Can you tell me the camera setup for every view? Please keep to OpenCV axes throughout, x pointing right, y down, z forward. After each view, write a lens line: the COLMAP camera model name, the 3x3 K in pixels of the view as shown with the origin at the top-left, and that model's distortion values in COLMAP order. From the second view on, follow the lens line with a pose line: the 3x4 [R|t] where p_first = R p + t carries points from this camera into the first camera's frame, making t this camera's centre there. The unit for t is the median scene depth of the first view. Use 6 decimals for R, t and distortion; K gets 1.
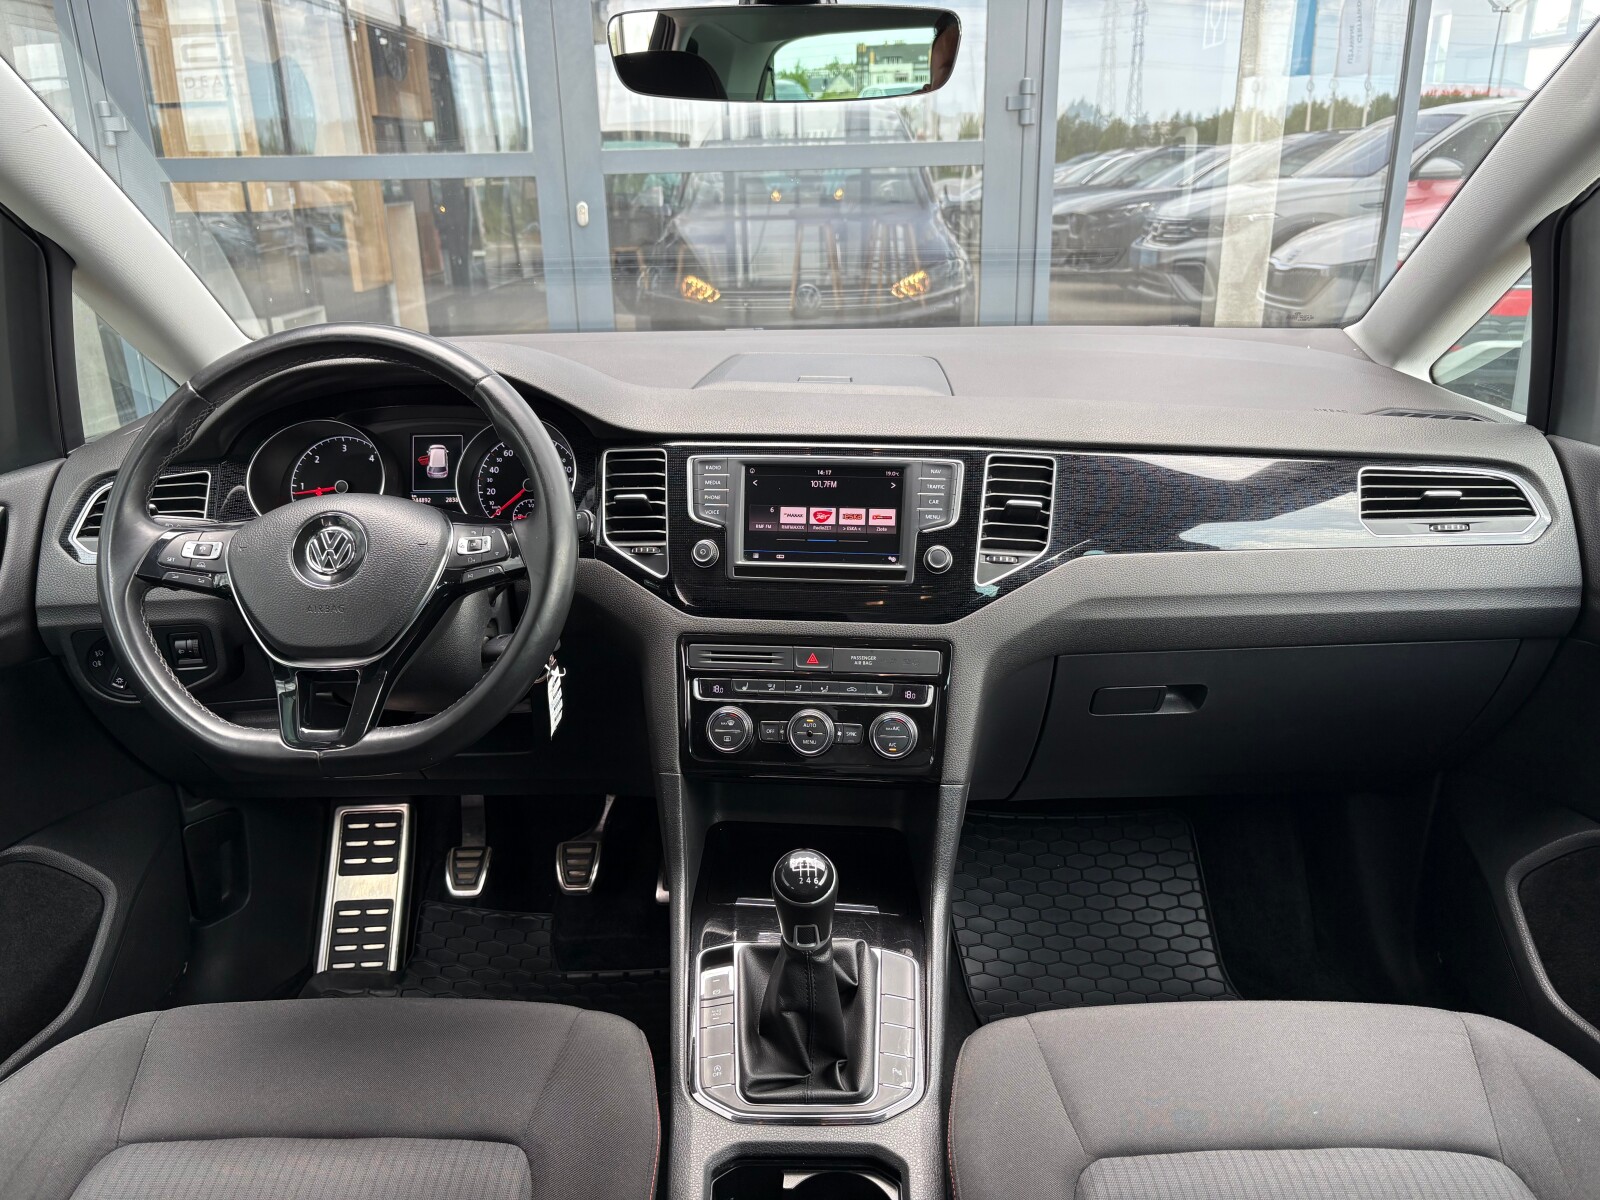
lens RADIAL K [[1207.1, 0, 791.3], [0, 1207.1, 612.5], [0, 0, 1]] dist [0.068211, -0.081372]
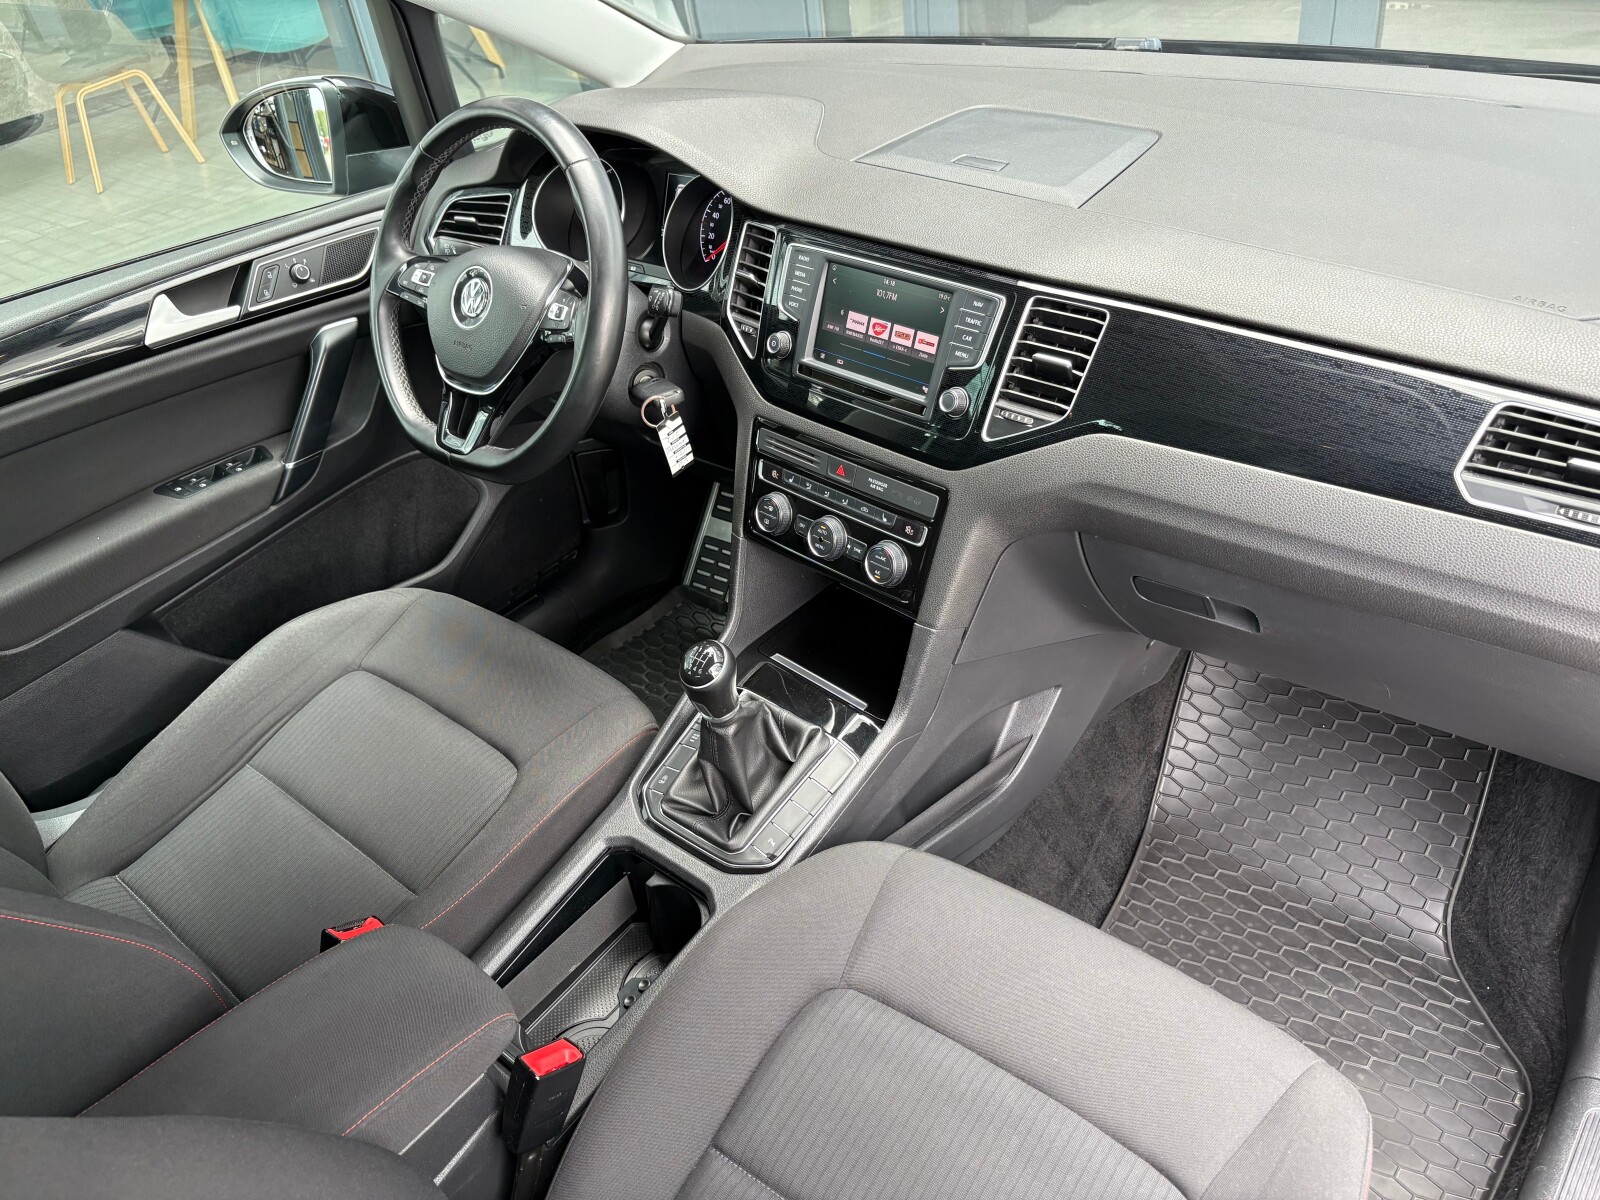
lens RADIAL K [[1207.1, 0, 791.3], [0, 1207.1, 612.5], [0, 0, 1]] dist [0.068211, -0.081372]
pose [[0.761167, 0.319897, -0.564172, 0.597330], [-0.118522, 0.923853, 0.363935, -0.216120], [0.637634, -0.210149, 0.741121, 0.182052]]
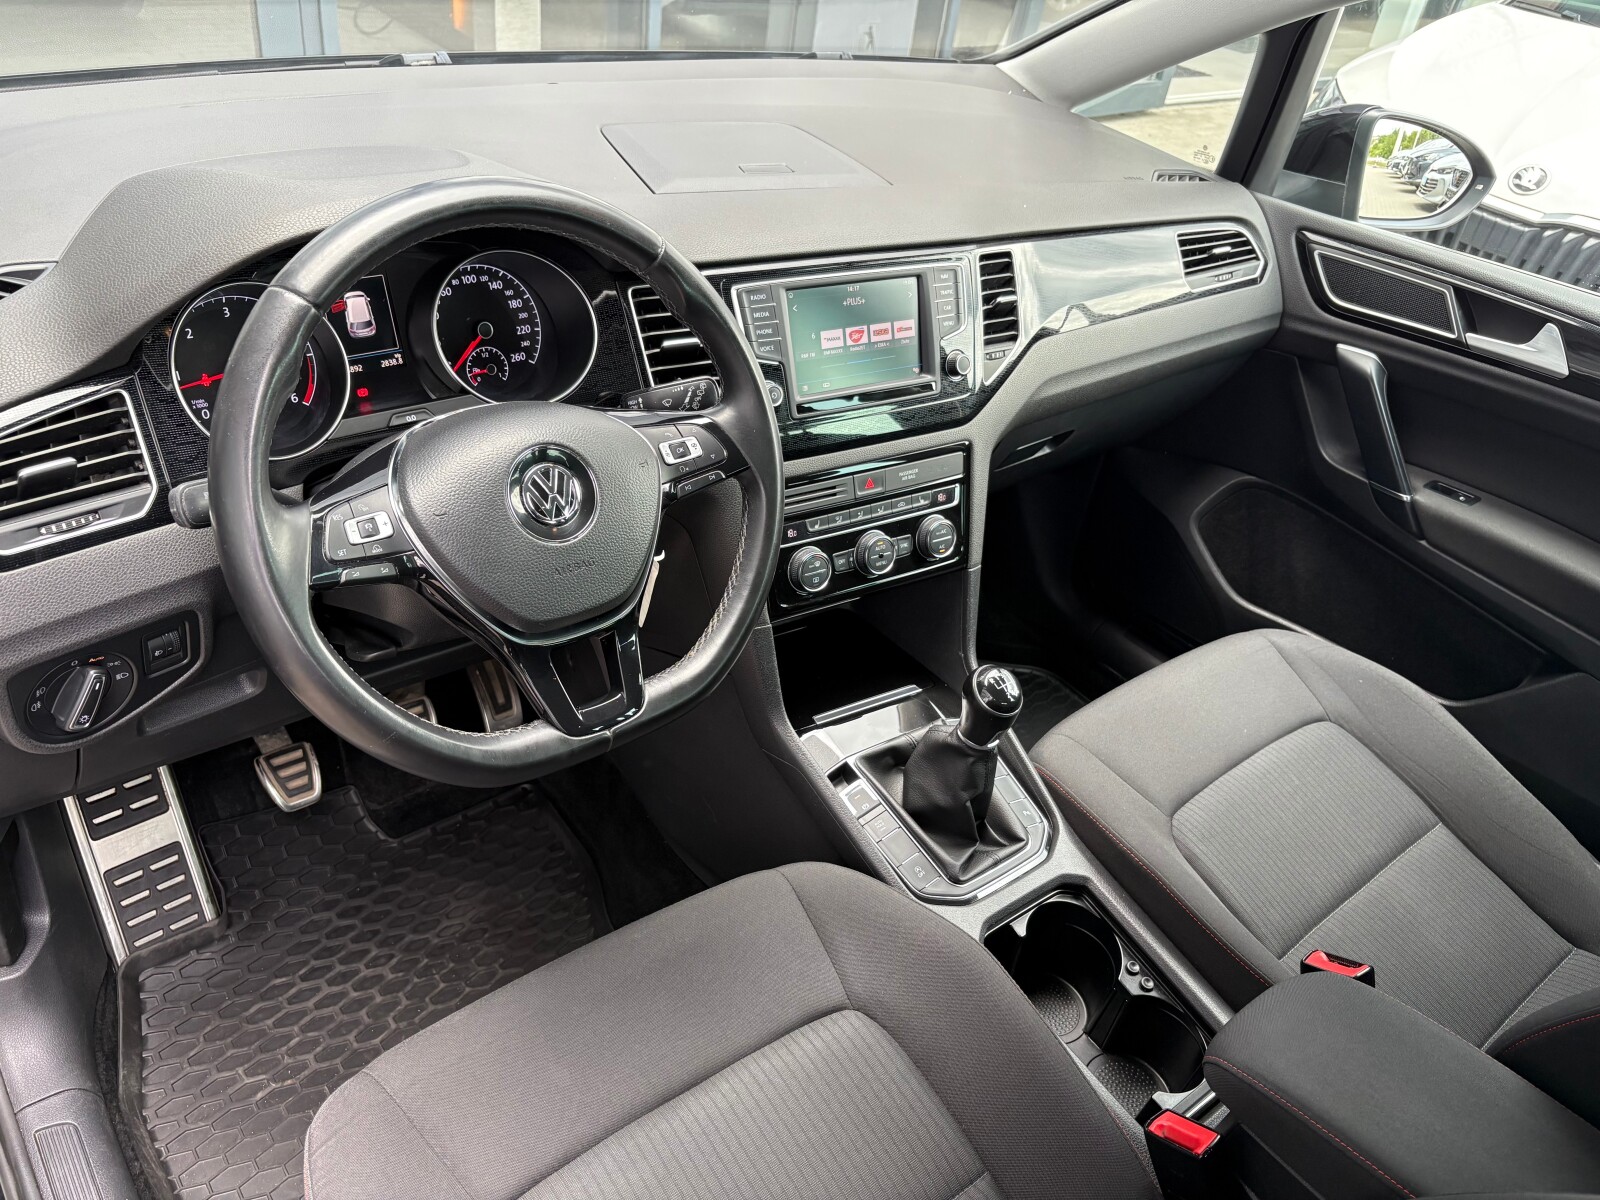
lens RADIAL K [[1207.1, 0, 791.3], [0, 1207.1, 612.5], [0, 0, 1]] dist [0.068211, -0.081372]
pose [[0.771963, -0.272595, 0.574251, -0.638030], [0.089258, 0.940917, 0.326661, -0.194008], [-0.629369, -0.200914, 0.750685, 0.254574]]
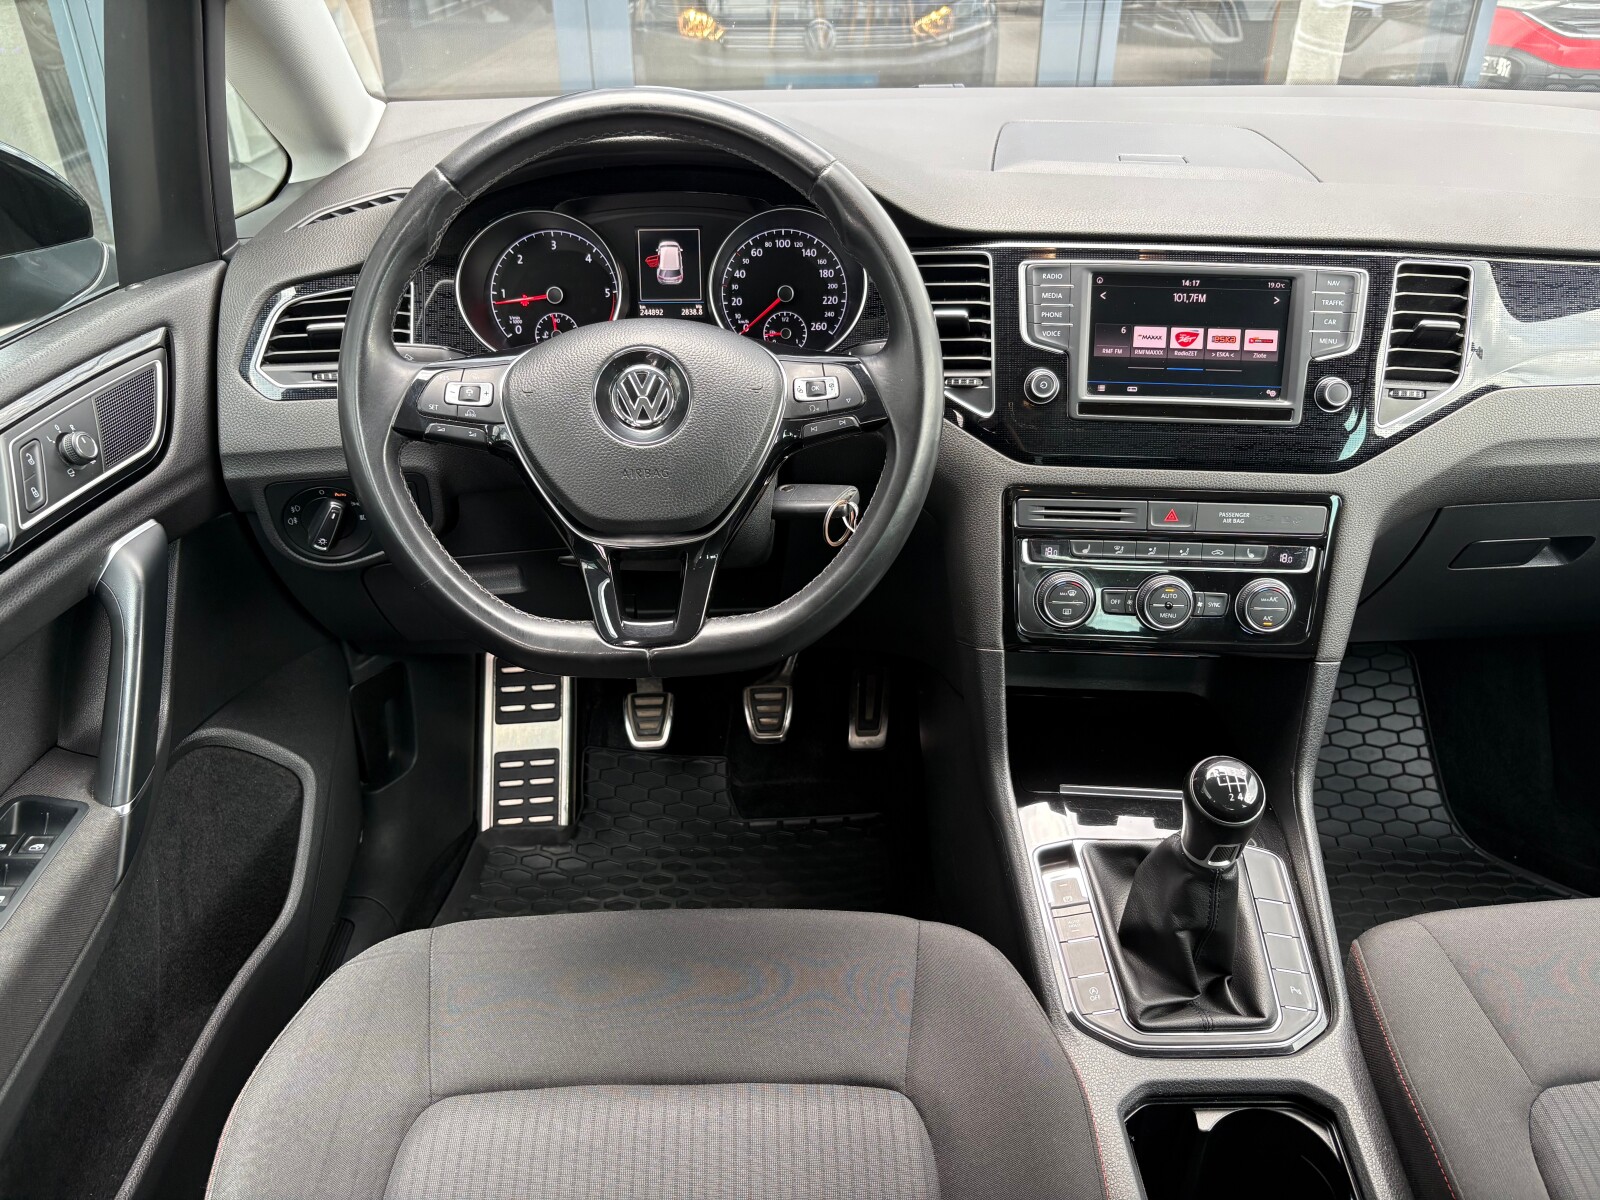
lens RADIAL K [[1213.3, 0, 795.9], [0, 1213.3, 601.7], [0, 0, 1]] dist [0.047092, -0.086188]
pose [[0.998992, -0.009235, 0.043921, -0.274934], [0.001117, 0.983415, 0.181365, -0.054963], [-0.044868, -0.181133, 0.982435, 0.173406]]
